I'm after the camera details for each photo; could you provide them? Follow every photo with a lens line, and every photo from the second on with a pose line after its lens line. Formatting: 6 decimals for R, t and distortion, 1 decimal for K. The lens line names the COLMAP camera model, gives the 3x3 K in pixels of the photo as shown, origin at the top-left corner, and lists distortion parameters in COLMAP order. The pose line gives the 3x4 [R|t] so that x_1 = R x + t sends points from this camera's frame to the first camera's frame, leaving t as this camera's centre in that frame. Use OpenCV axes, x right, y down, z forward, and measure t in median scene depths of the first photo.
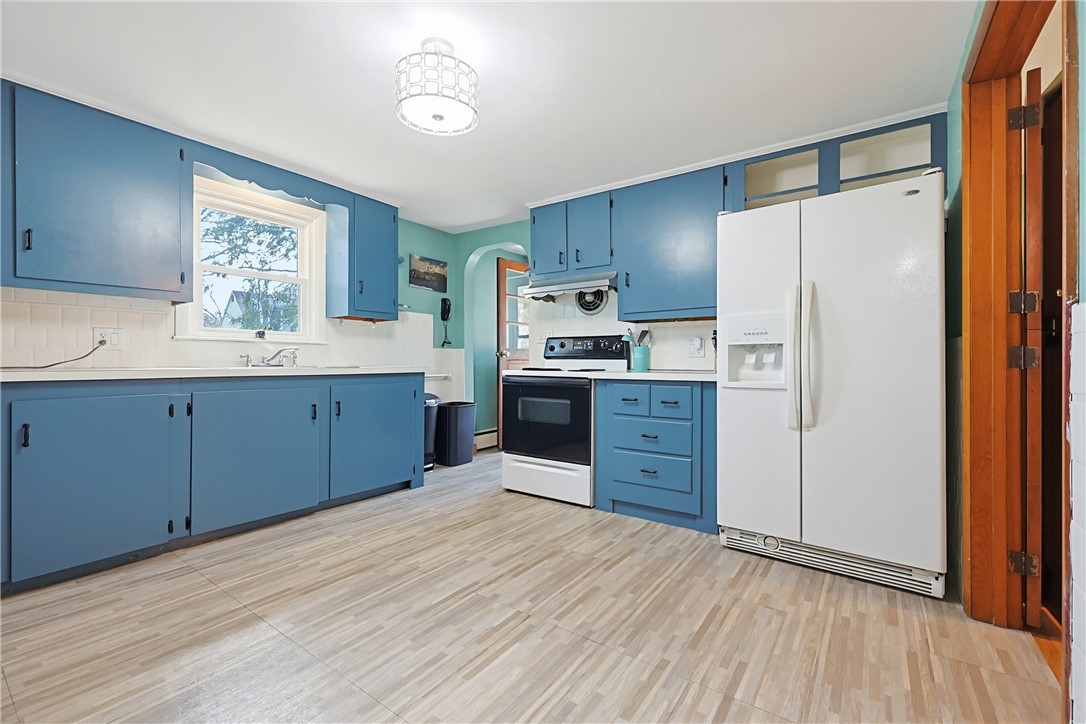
lens RADIAL K [[467.3, 0, 543.0], [0, 467.3, 362.0], [0, 0, 1]] dist [-0.001762, -0.000102]
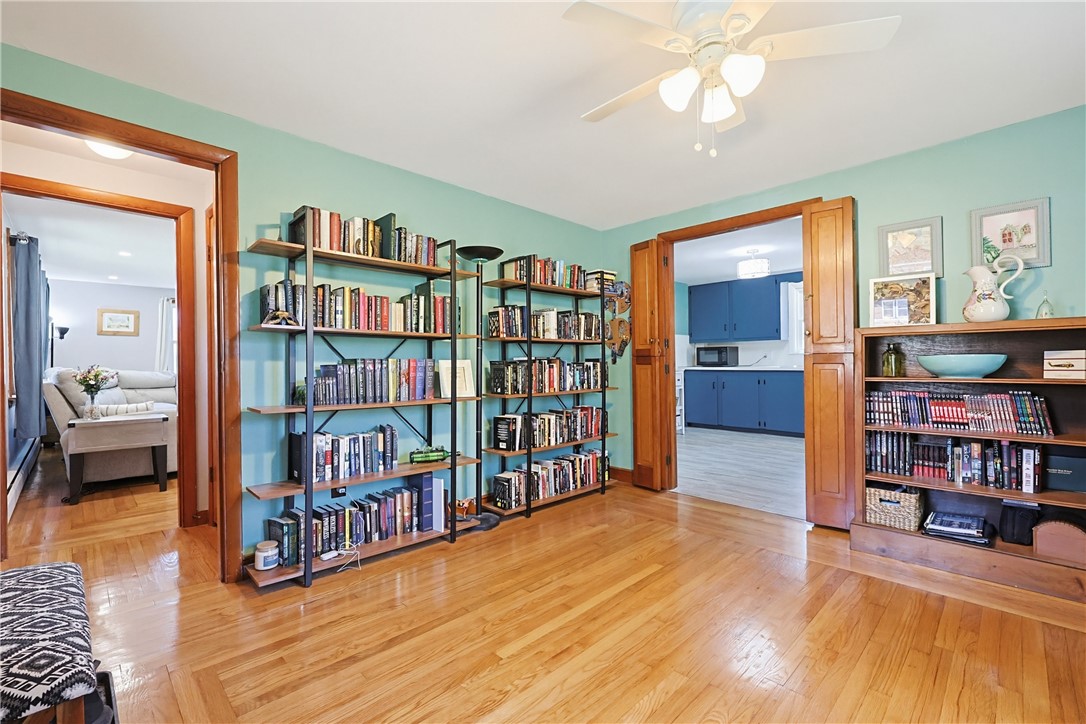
lens RADIAL K [[467.3, 0, 543.0], [0, 467.3, 362.0], [0, 0, 1]] dist [-0.001762, -0.000102]
pose [[-0.178056, 0.003065, -0.984016, 2.187061], [0.011986, 0.999928, 0.000946, -0.037350], [0.983947, -0.011626, -0.178079, 0.234950]]
